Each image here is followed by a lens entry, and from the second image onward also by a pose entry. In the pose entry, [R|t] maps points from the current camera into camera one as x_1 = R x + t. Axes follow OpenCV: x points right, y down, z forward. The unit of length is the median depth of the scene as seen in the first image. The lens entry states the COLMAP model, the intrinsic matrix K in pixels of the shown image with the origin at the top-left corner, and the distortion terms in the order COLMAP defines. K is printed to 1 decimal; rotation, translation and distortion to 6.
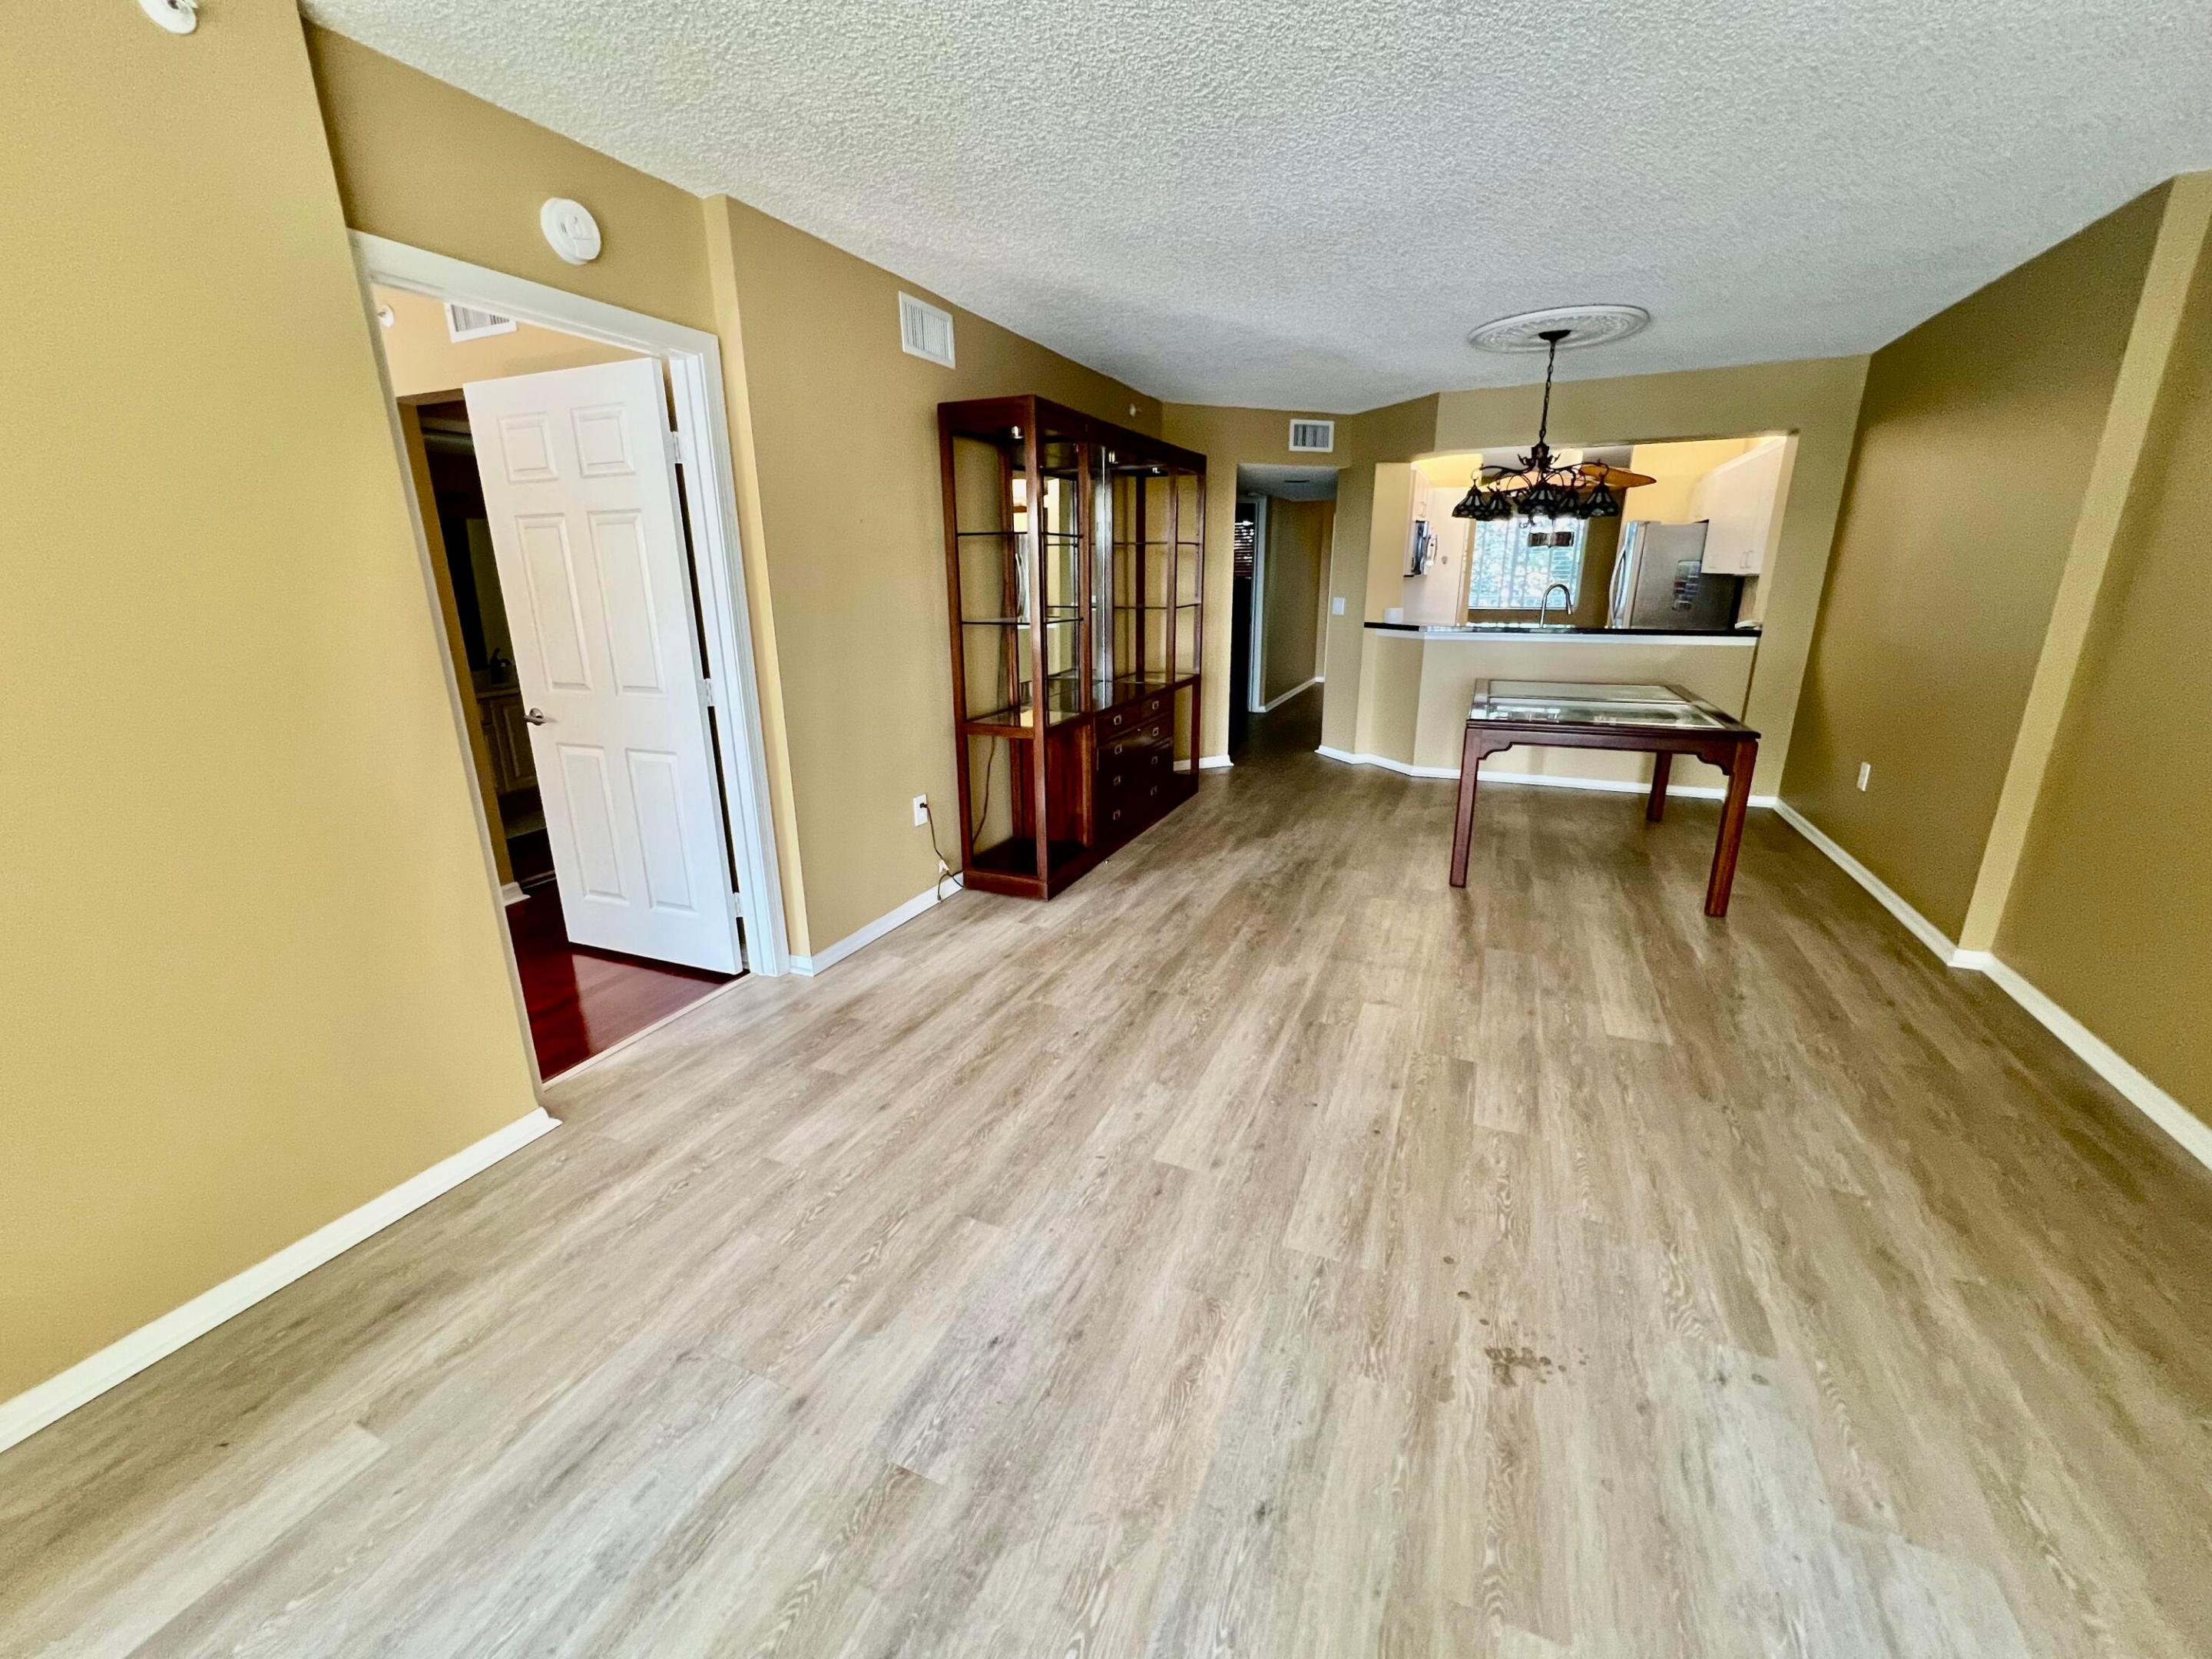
lens RADIAL K [[887.6, 0, 1104.9], [0, 887.6, 831.9], [0, 0, 1]] dist [-0.000842, -0.000401]
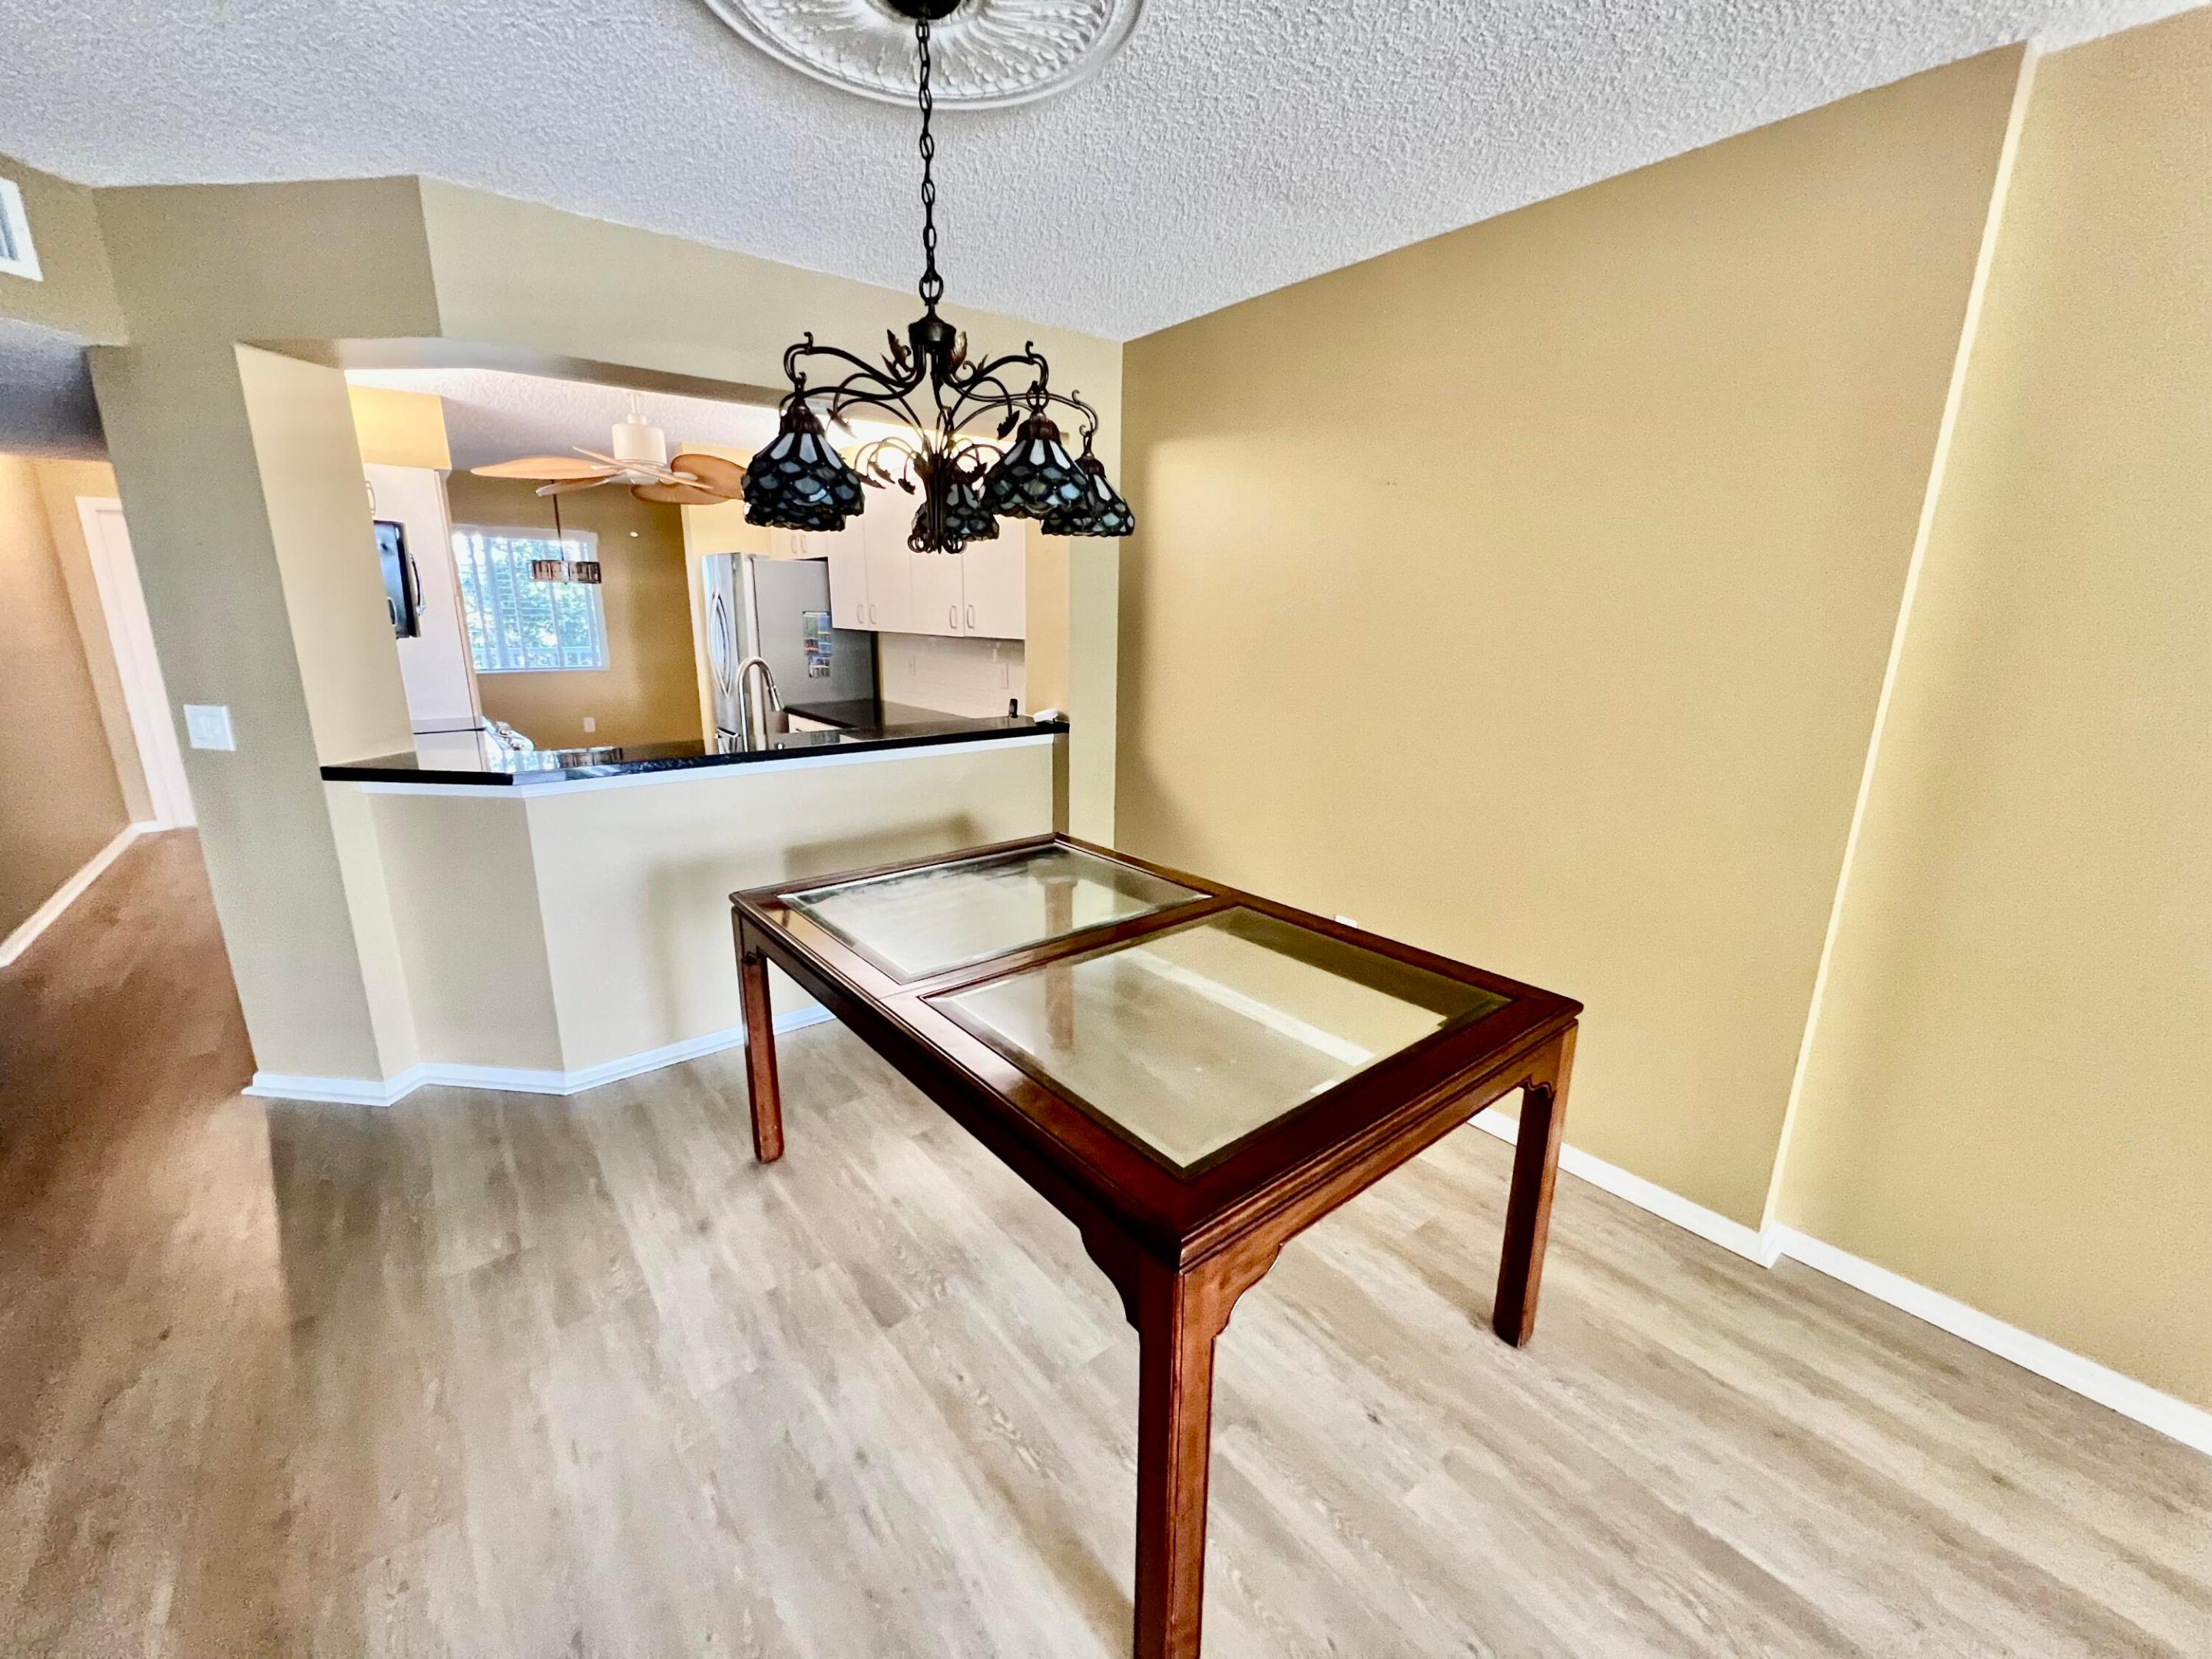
lens RADIAL K [[887.6, 0, 1104.9], [0, 887.6, 831.9], [0, 0, 1]] dist [-0.000842, -0.000401]
pose [[0.468054, -0.202352, 0.860221, 0.122151], [0.232004, 0.967422, 0.101334, -0.179177], [-0.852702, 0.152145, 0.499752, 0.553787]]
